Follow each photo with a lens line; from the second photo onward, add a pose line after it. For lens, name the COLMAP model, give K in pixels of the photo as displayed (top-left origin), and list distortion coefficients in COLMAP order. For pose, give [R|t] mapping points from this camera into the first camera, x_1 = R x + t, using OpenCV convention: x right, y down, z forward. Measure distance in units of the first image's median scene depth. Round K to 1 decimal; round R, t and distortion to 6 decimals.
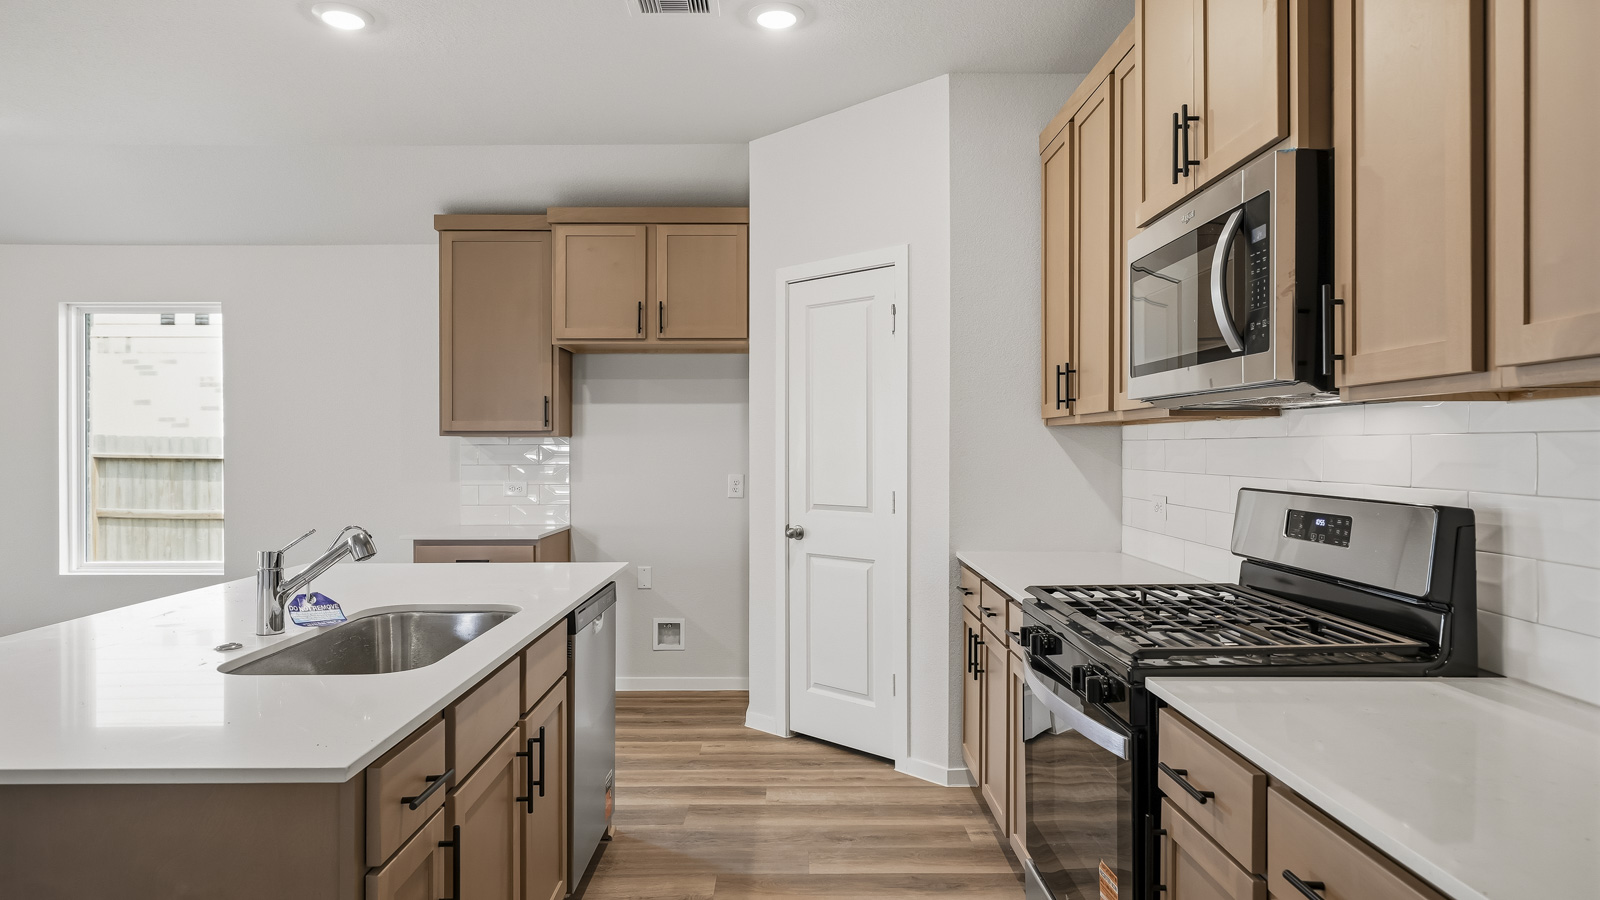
lens RADIAL K [[941.6, 0, 789.1], [0, 941.6, 451.7], [0, 0, 1]] dist [0.002869, 0.000390]
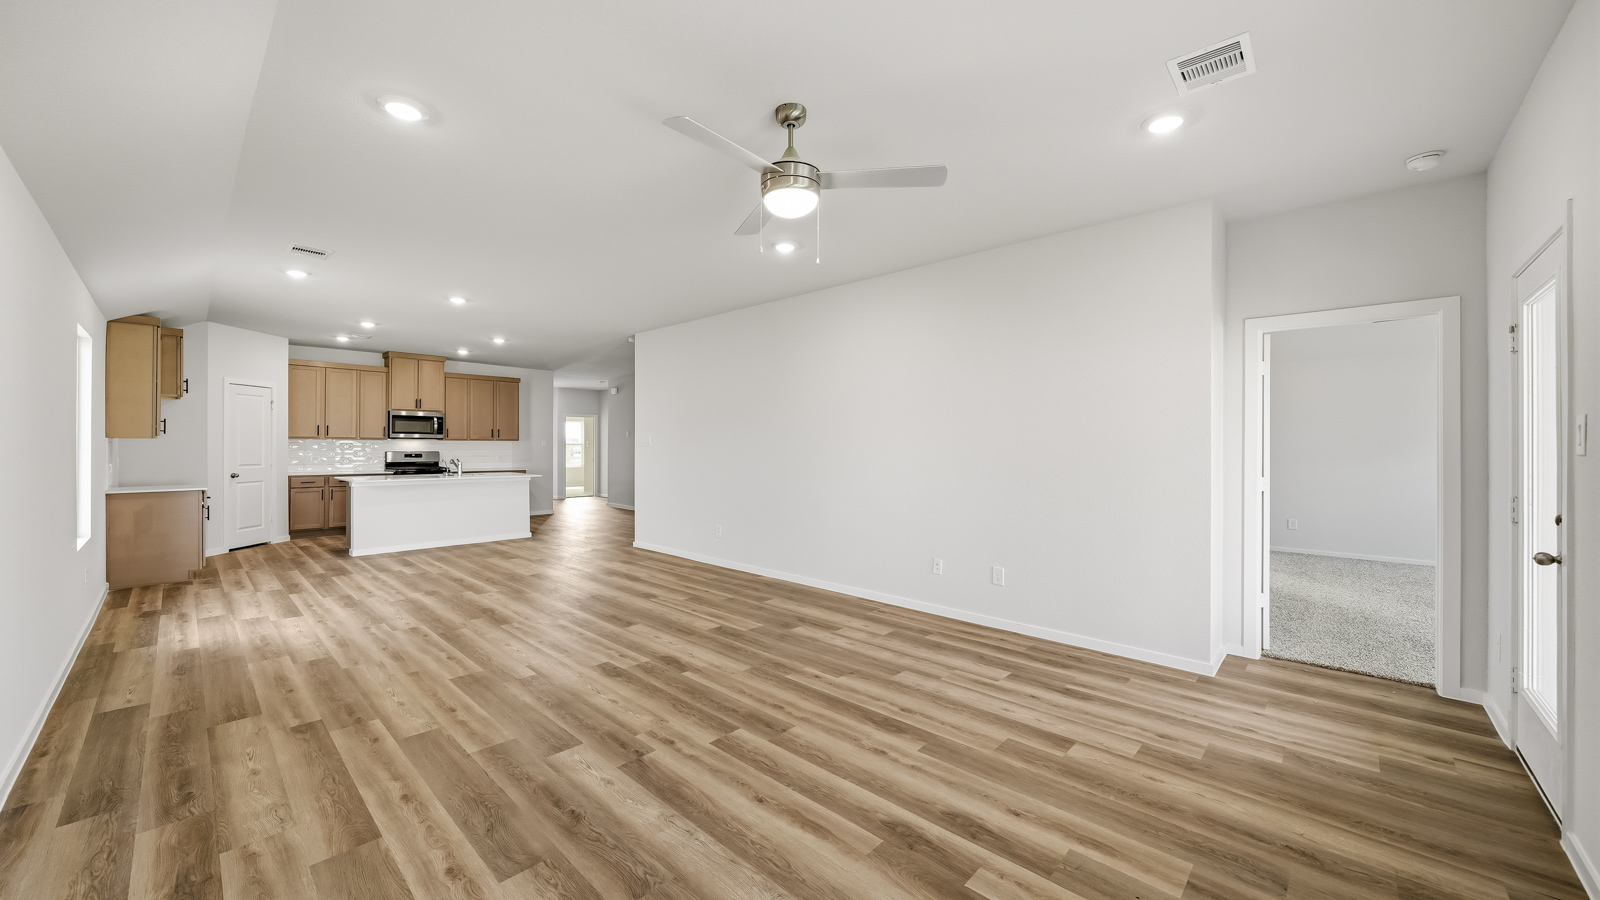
lens RADIAL K [[587.9, 0, 796.0], [0, 587.9, 449.9], [0, 0, 1]] dist [-0.006598, -0.000082]
pose [[-0.724528, -0.006742, 0.689213, -2.576301], [-0.000913, 0.999961, 0.008822, -0.004661], [-0.689245, 0.005763, -0.724505, 1.212286]]
